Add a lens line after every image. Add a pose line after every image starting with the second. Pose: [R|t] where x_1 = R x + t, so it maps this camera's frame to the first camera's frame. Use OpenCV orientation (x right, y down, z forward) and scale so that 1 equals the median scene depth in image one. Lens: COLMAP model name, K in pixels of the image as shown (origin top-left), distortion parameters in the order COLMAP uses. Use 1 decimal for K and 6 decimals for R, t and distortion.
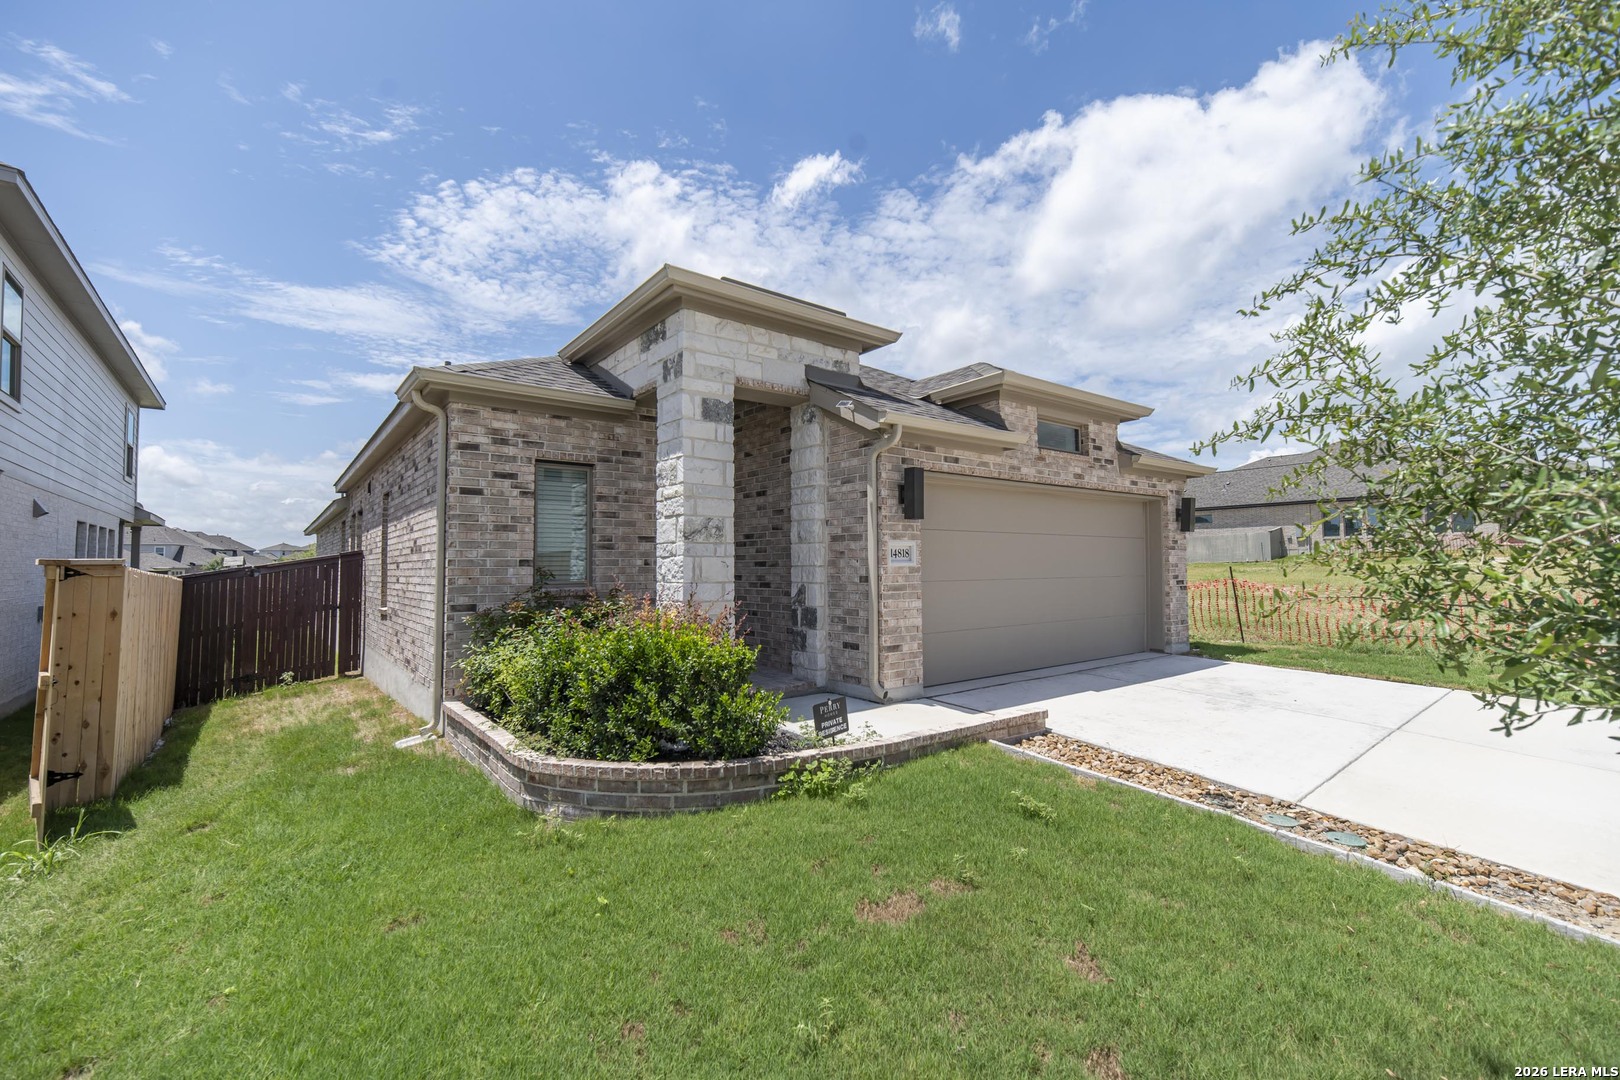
lens RADIAL K [[700.7, 0, 807.7], [0, 700.7, 534.6], [0, 0, 1]] dist [0.014750, 0.000182]
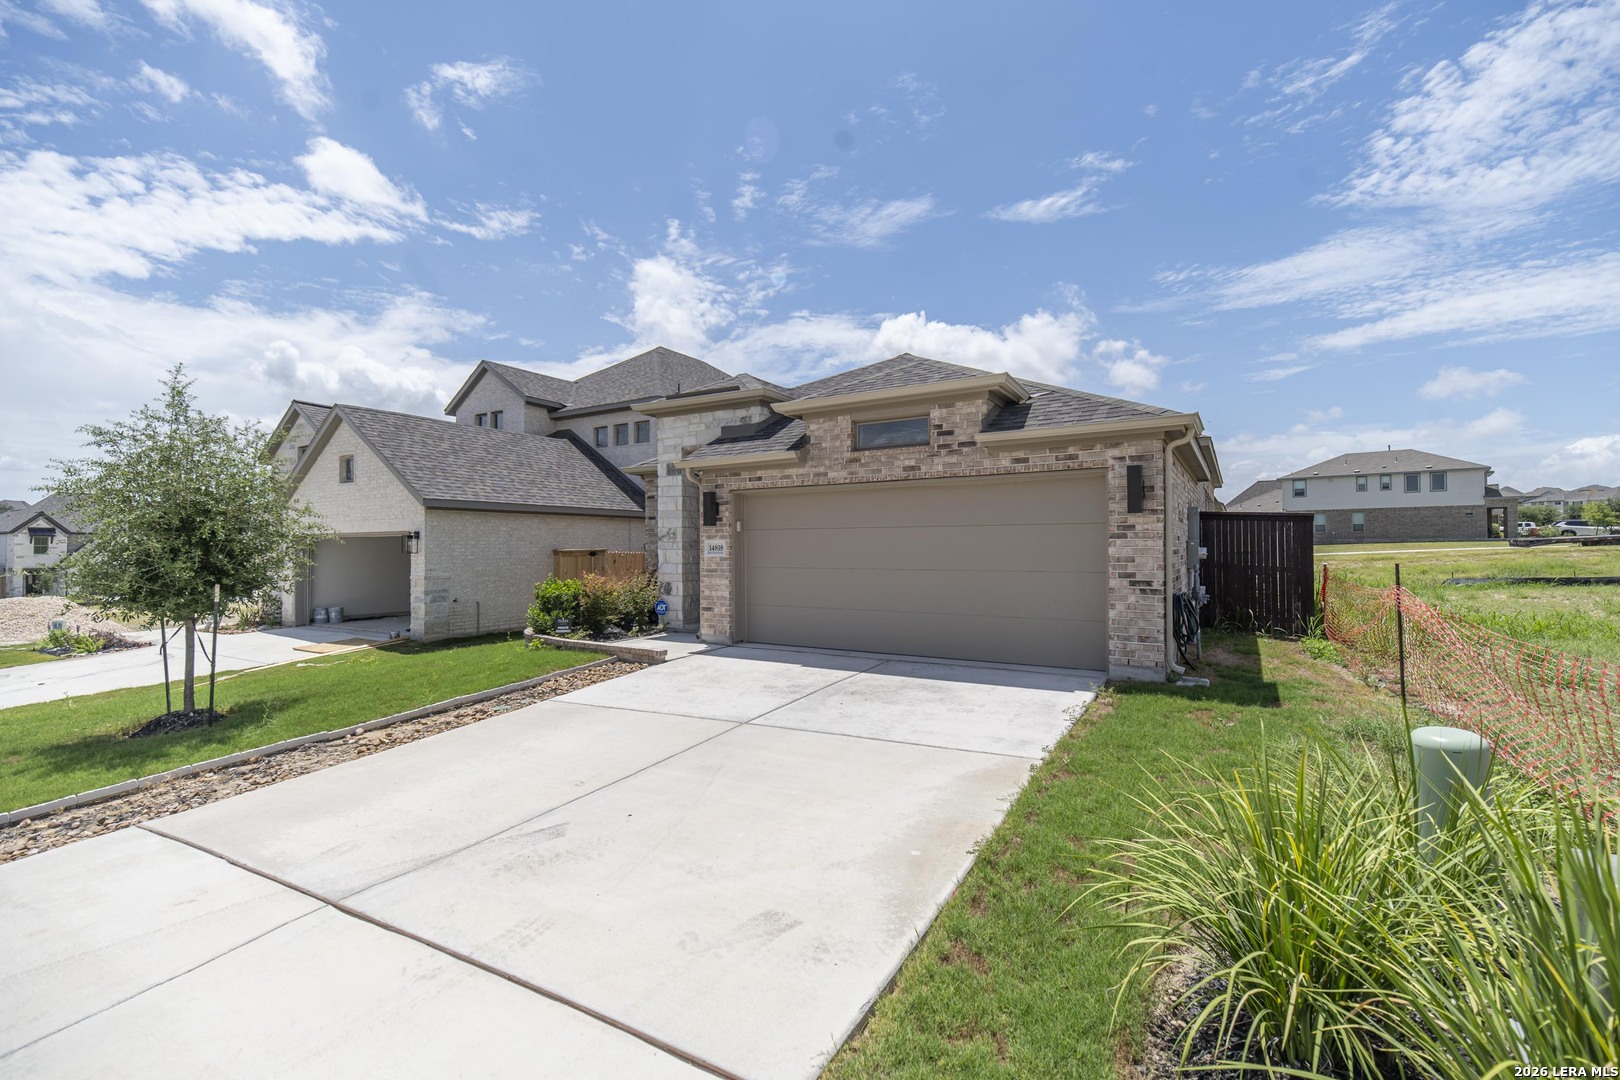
lens RADIAL K [[700.7, 0, 806.1], [0, 700.7, 540.6], [0, 0, 1]] dist [0.014750, 0.000182]
pose [[0.354973, -0.001650, -0.934875, 1.396830], [0.046474, 0.998793, 0.015883, -0.003685], [0.933721, -0.049086, 0.354621, 0.554976]]
